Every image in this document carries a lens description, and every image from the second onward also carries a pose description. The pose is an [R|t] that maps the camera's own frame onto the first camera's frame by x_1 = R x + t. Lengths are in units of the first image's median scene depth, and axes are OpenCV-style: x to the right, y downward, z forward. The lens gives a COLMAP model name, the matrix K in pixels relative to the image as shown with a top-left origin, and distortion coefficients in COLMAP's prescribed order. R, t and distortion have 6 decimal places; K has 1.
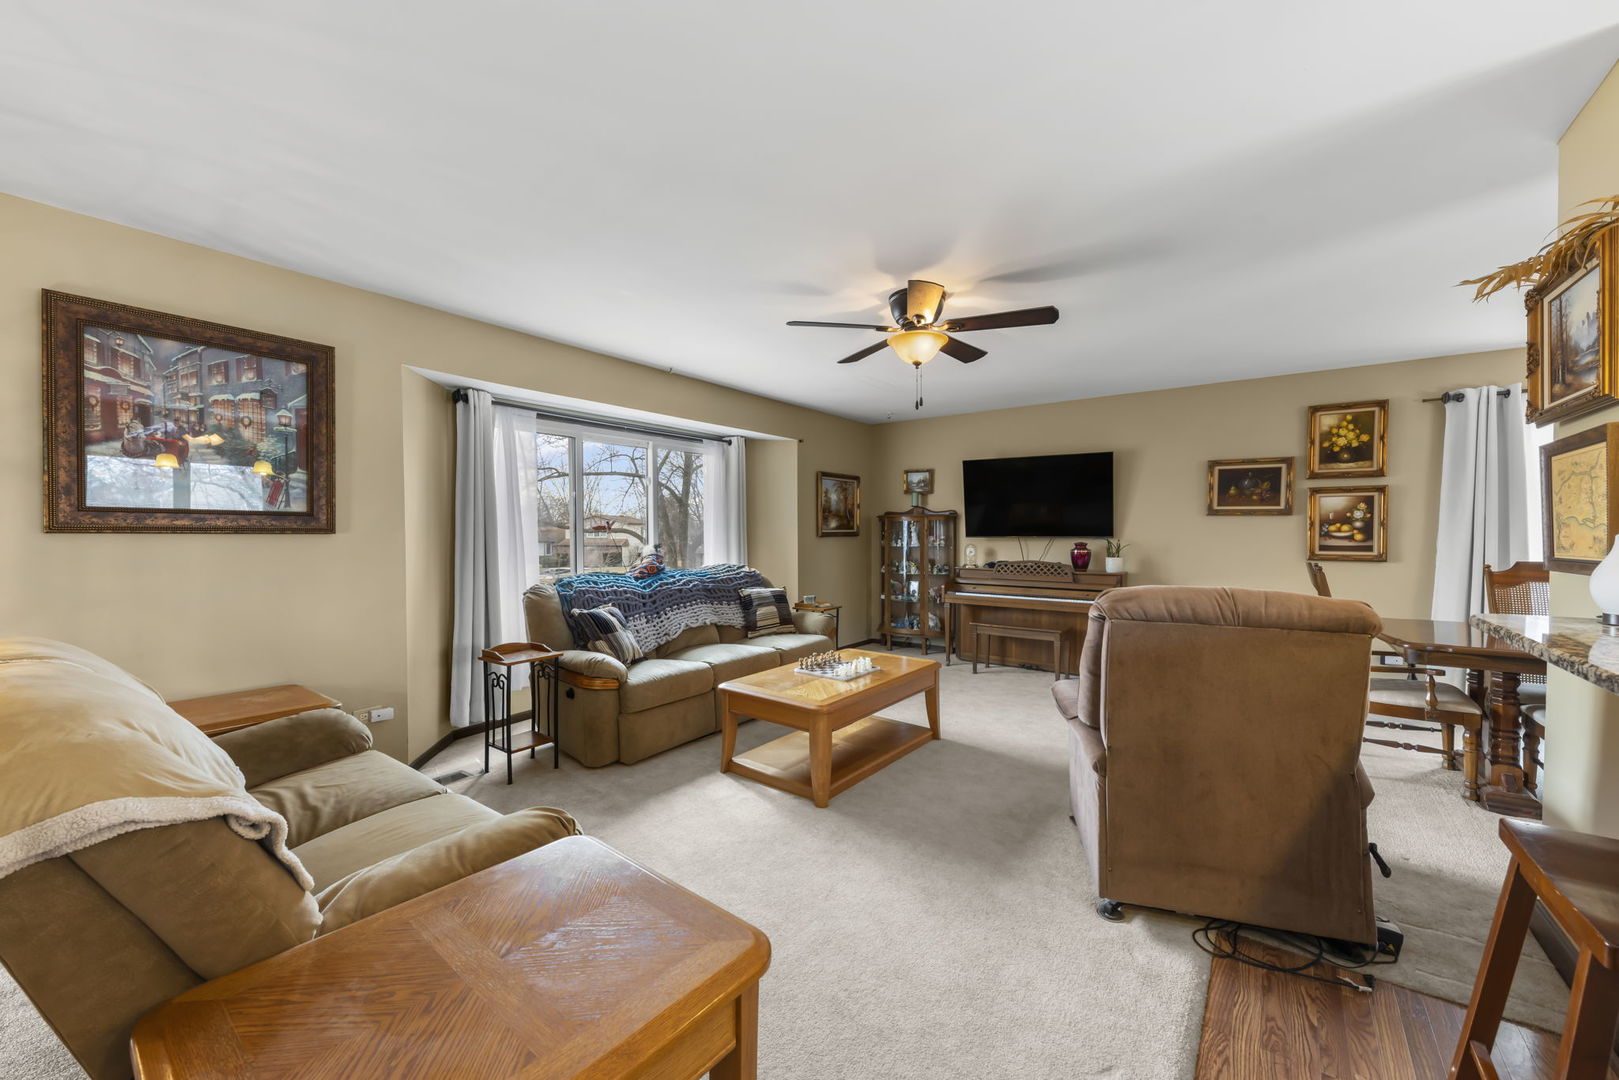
lens RADIAL K [[634.6, 0, 805.3], [0, 634.6, 539.5], [0, 0, 1]] dist [0.009334, -0.000859]
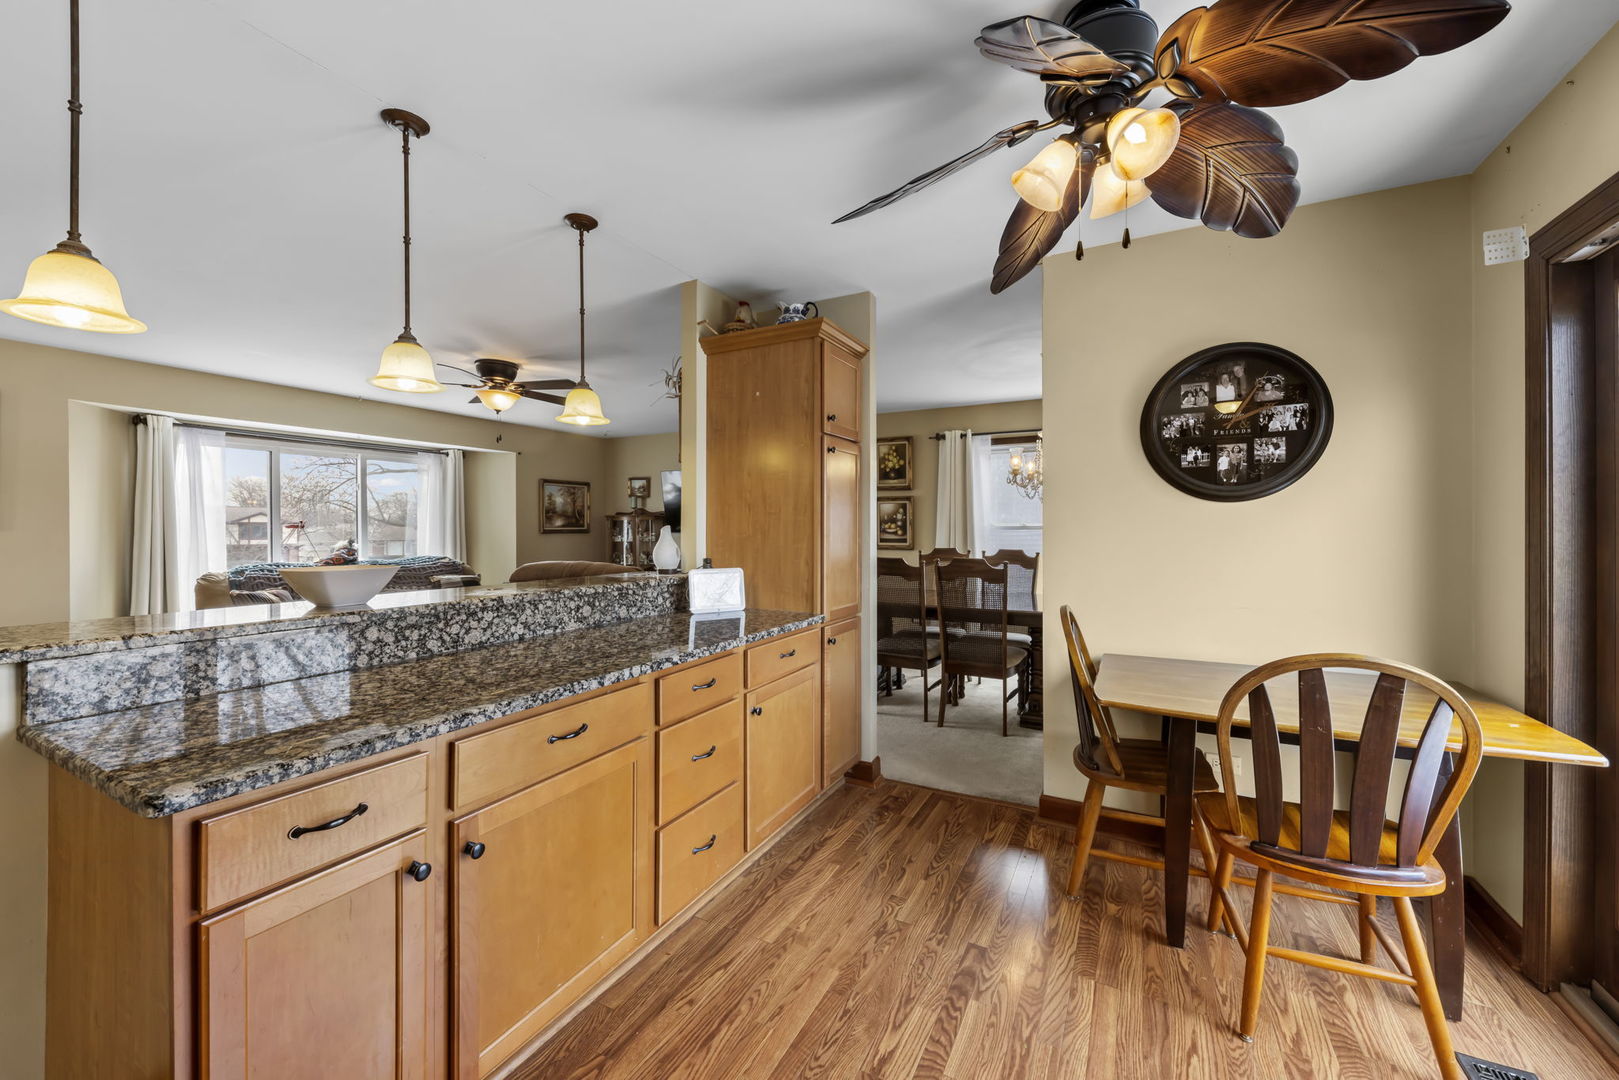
lens RADIAL K [[634.6, 0, 796.7], [0, 634.6, 528.7], [0, 0, 1]] dist [0.009334, -0.000859]
pose [[0.986492, -0.001370, 0.163805, 0.433294], [0.003465, 0.999916, -0.012506, 0.004880], [-0.163774, 0.012904, 0.986413, -0.366044]]
